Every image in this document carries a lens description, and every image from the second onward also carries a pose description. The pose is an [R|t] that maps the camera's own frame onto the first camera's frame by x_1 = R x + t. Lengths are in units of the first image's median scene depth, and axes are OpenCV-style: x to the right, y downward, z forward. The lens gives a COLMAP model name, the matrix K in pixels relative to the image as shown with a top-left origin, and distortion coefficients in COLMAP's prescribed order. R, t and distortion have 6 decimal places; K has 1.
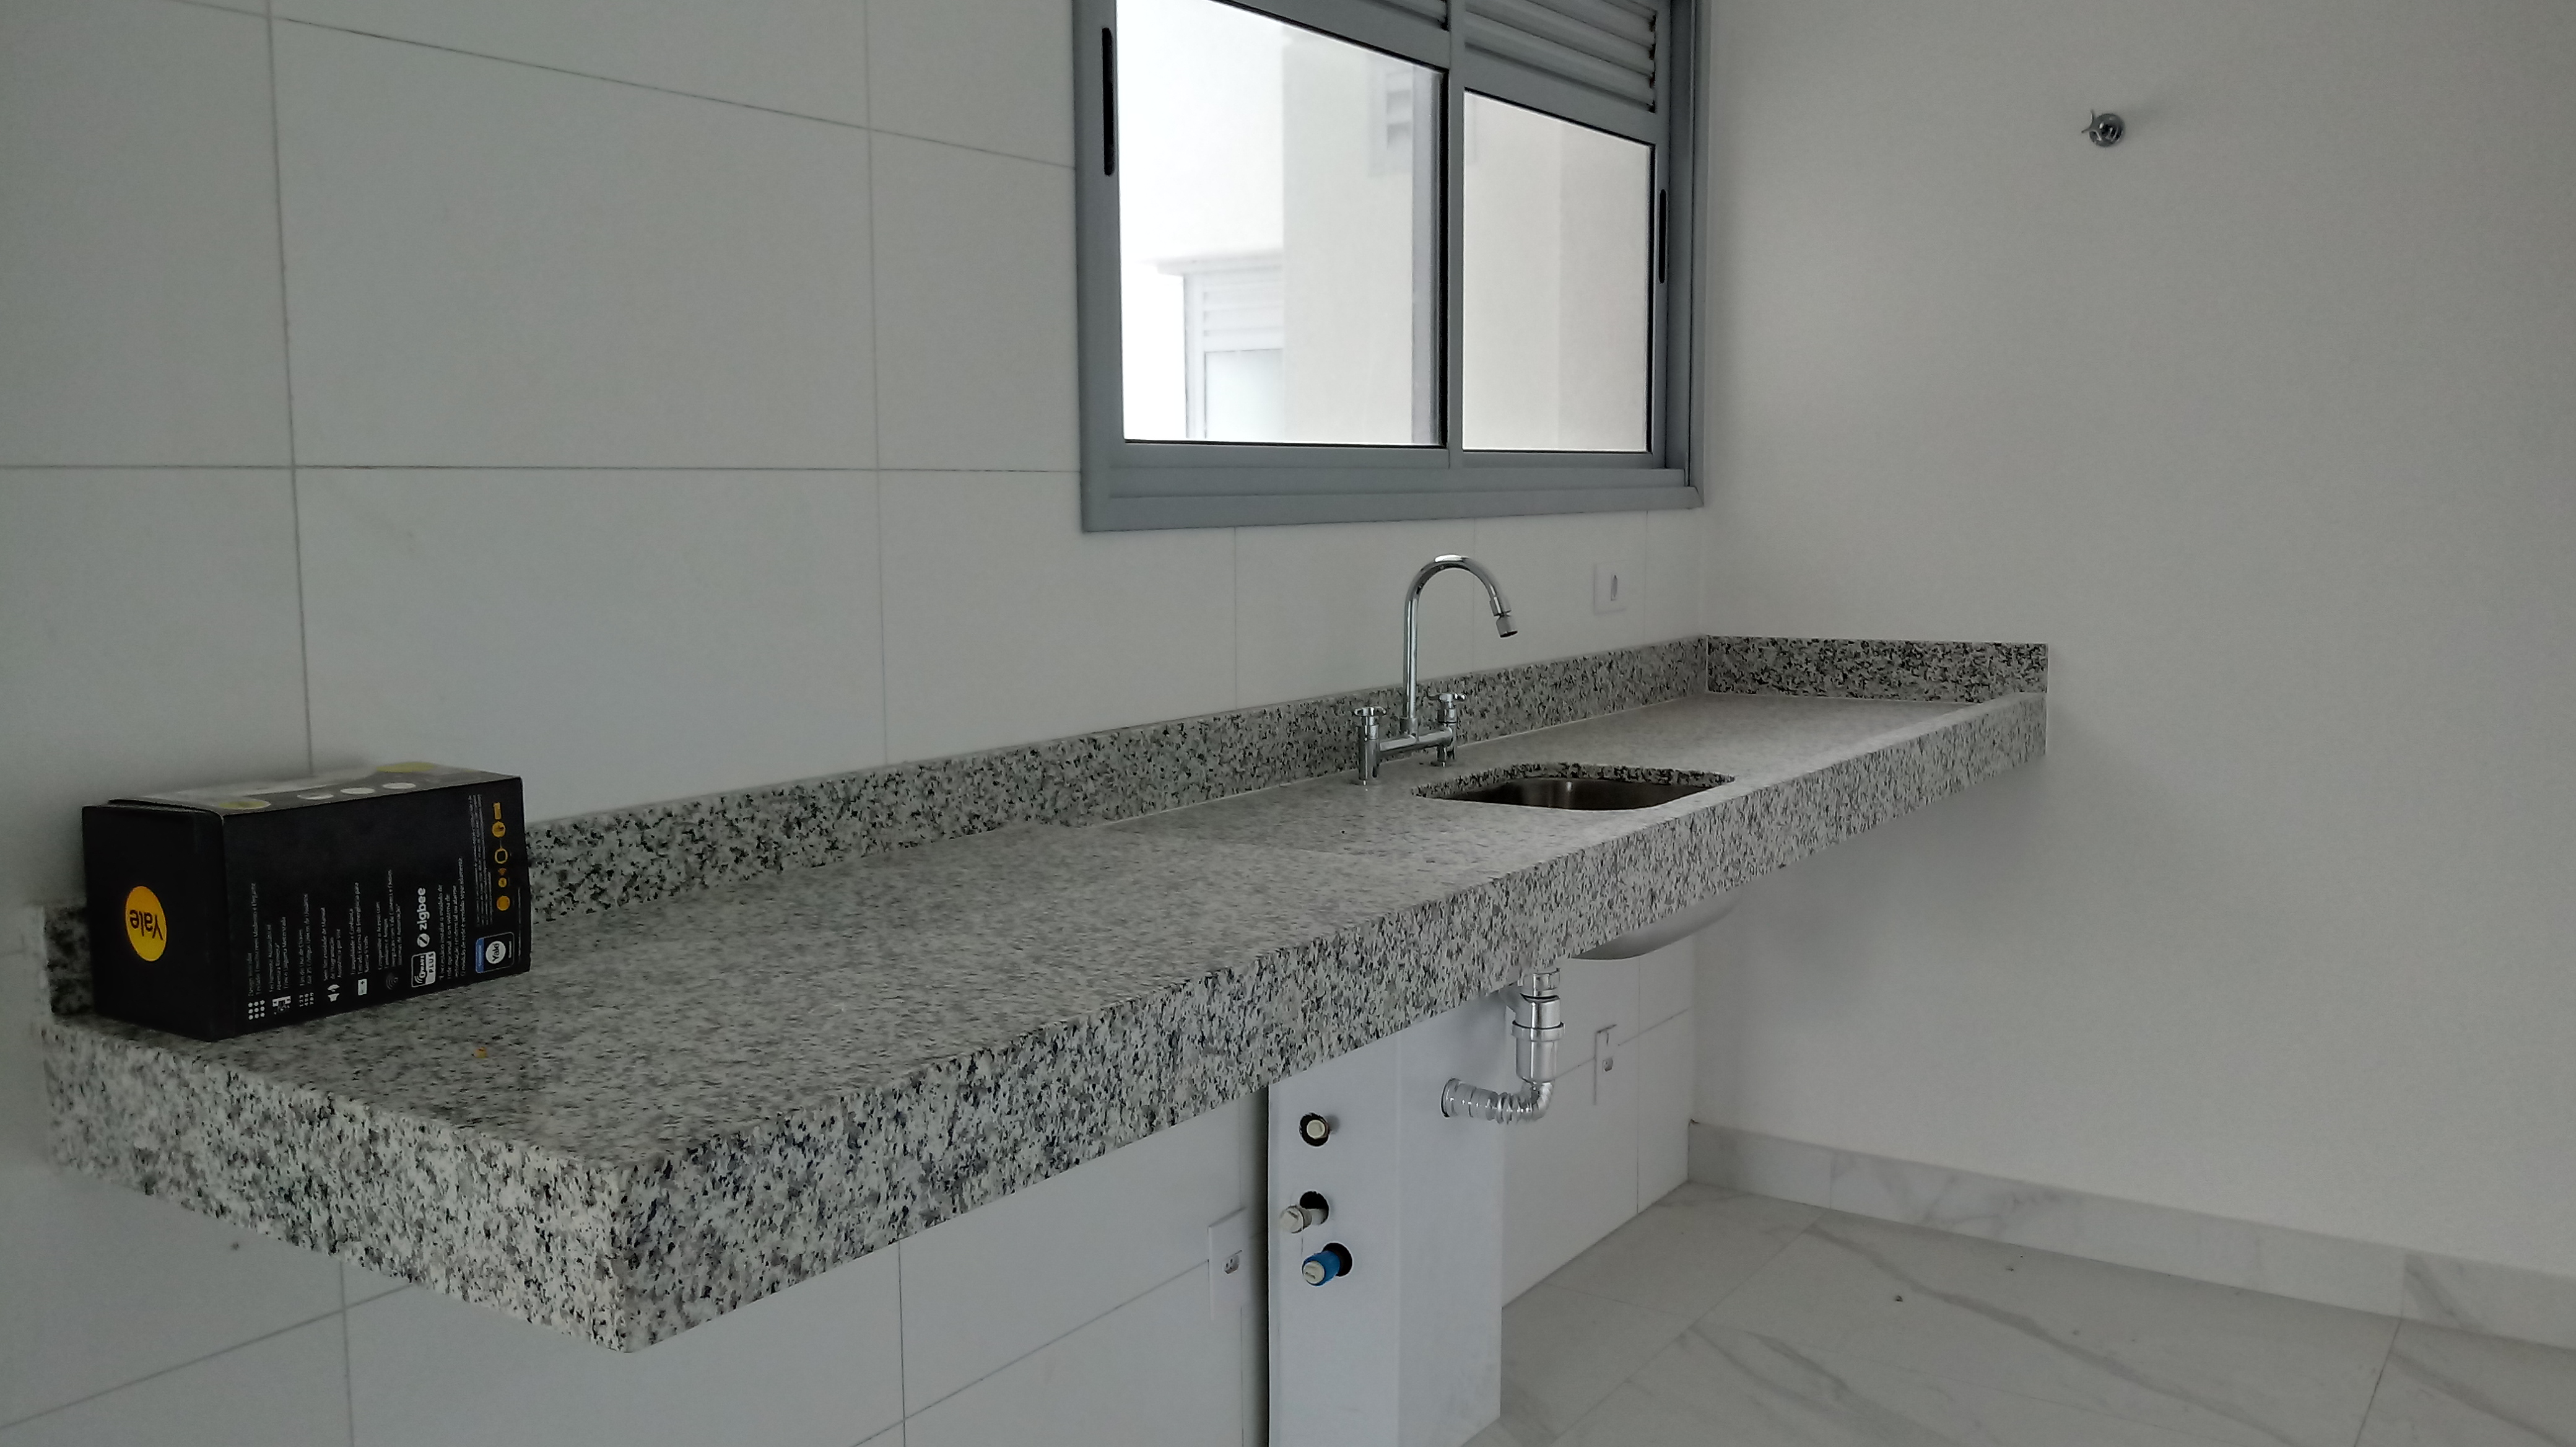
lens RADIAL K [[2132.1, 0, 1301.8], [0, 2132.1, 736.4], [0, 0, 1]] dist [0.046032, -0.093800]
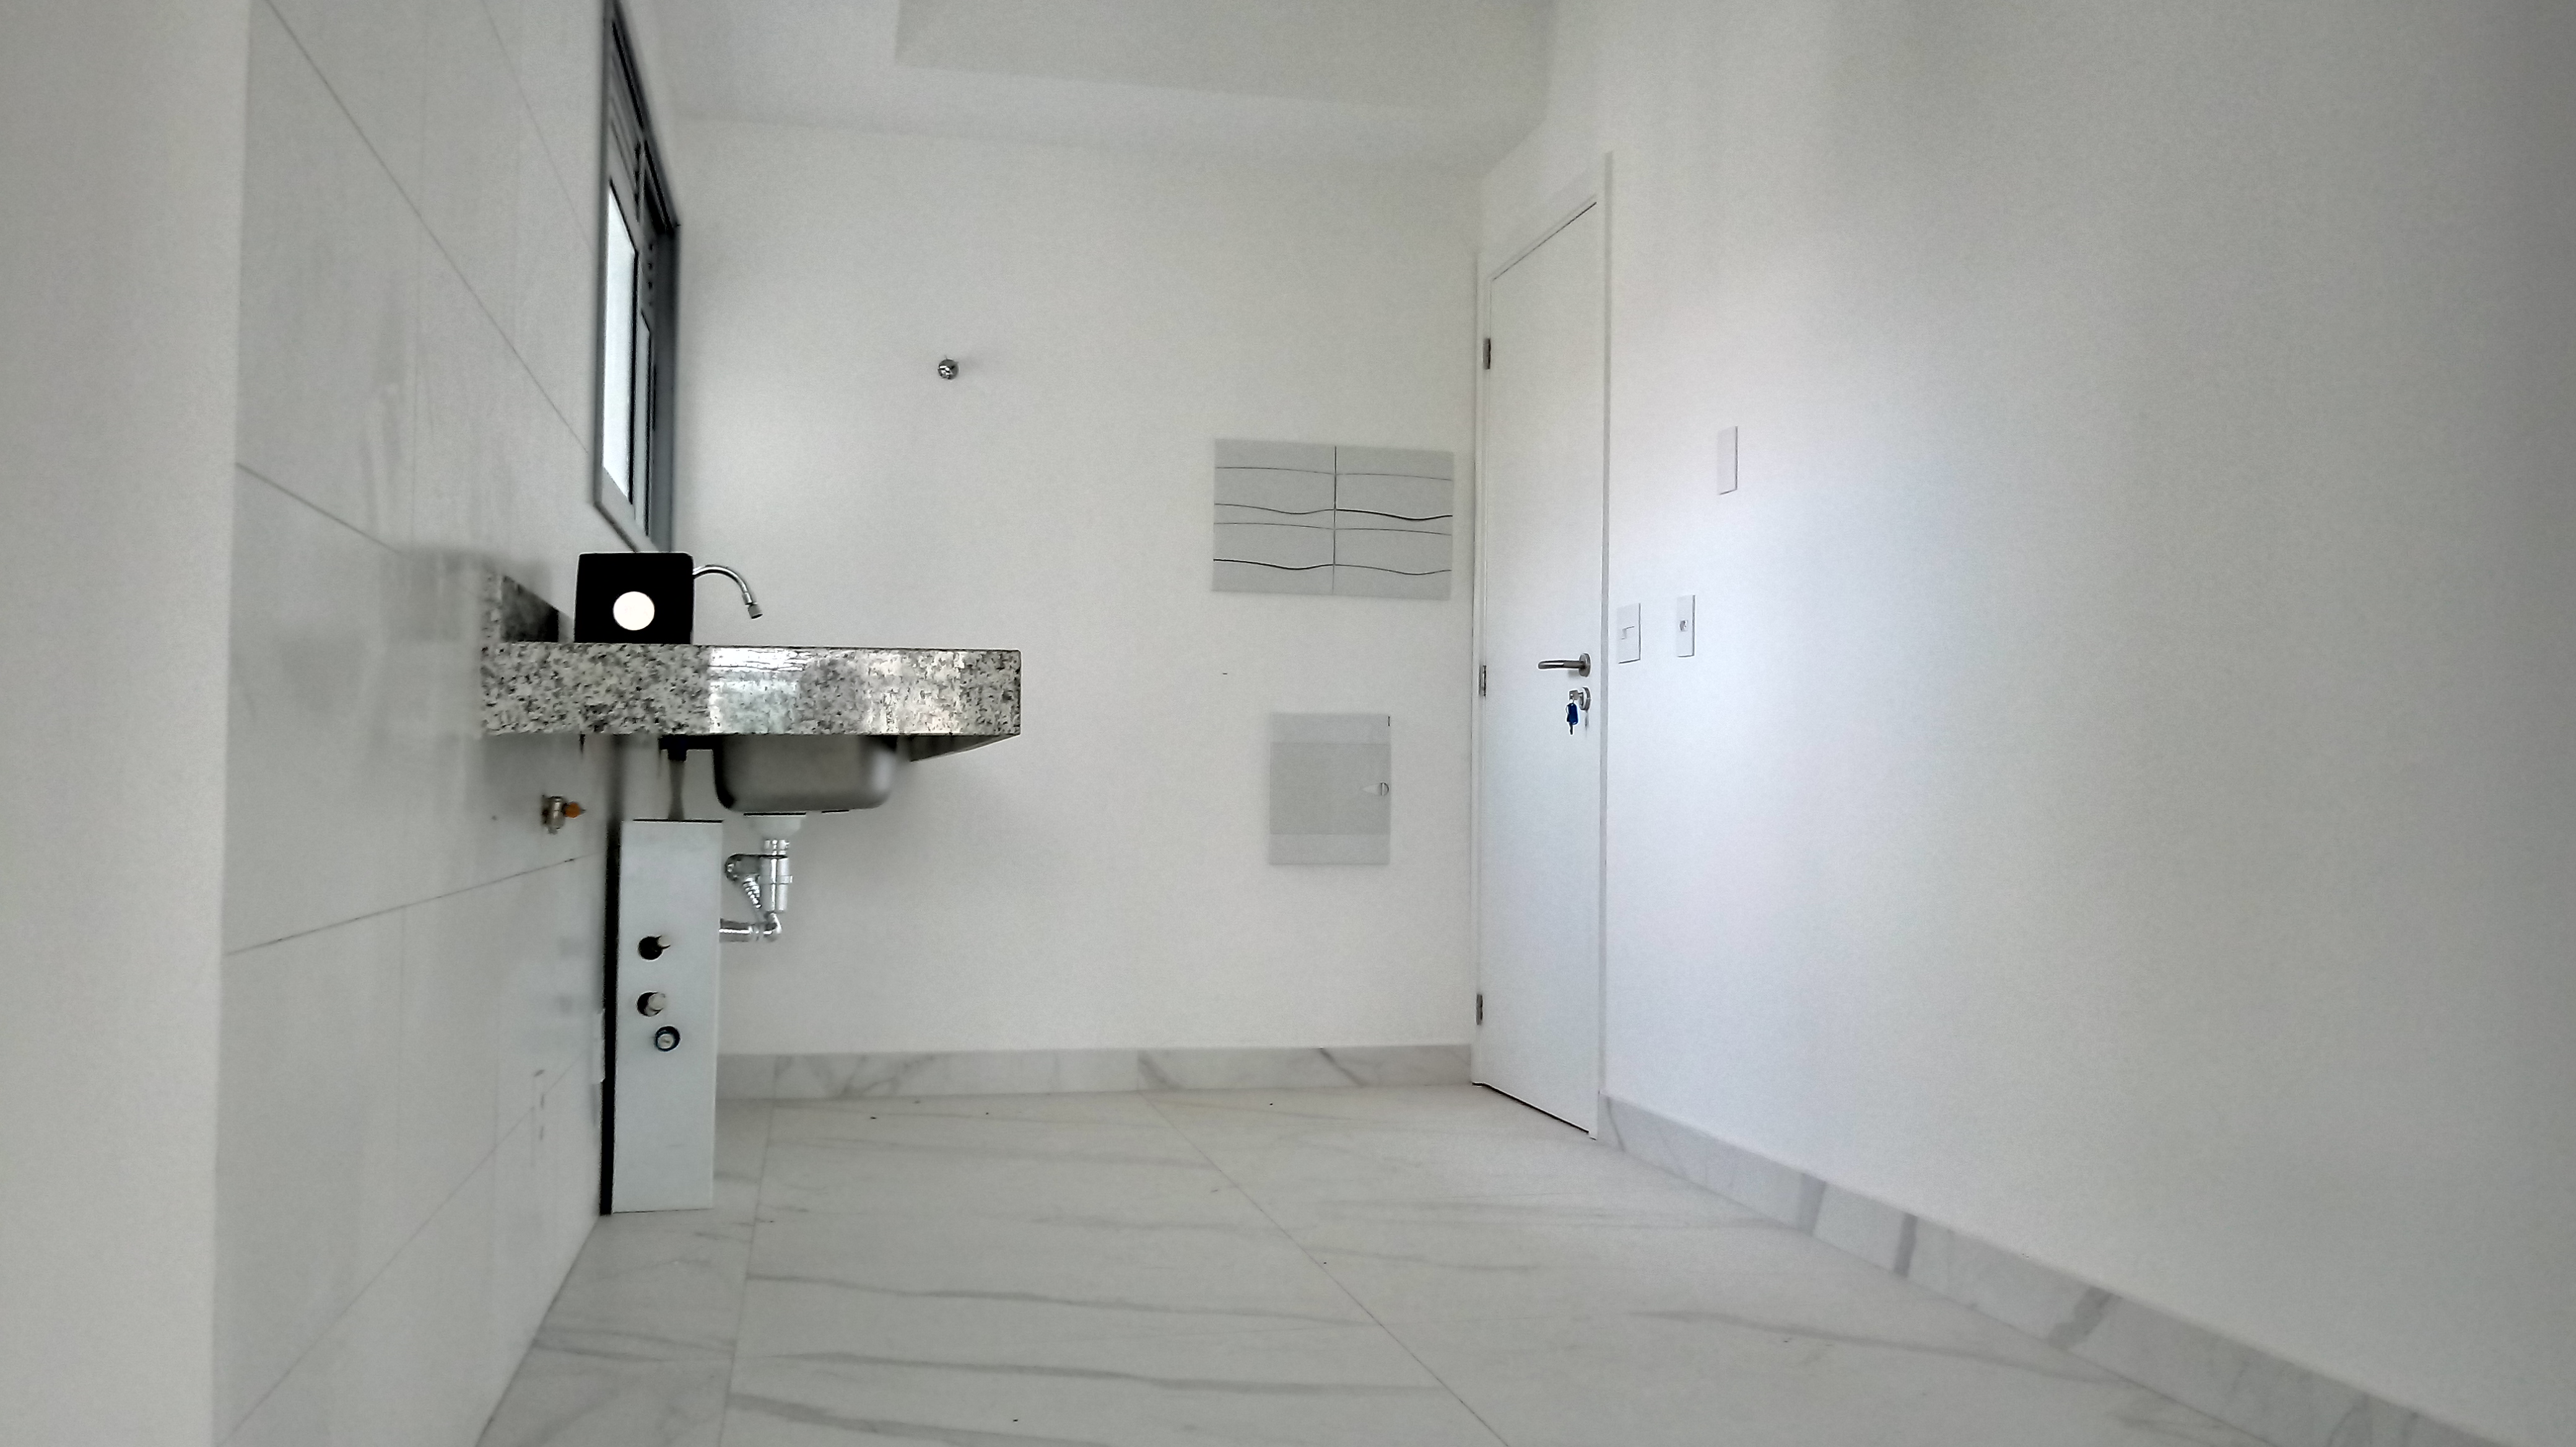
lens RADIAL K [[2132.1, 0, 1290.7], [0, 2132.1, 722.6], [0, 0, 1]] dist [0.046032, -0.093800]
pose [[0.697716, 0.034470, 0.715544, -0.870371], [0.074229, 0.989986, -0.120071, 0.286268], [-0.712518, 0.136890, 0.688171, -0.378718]]
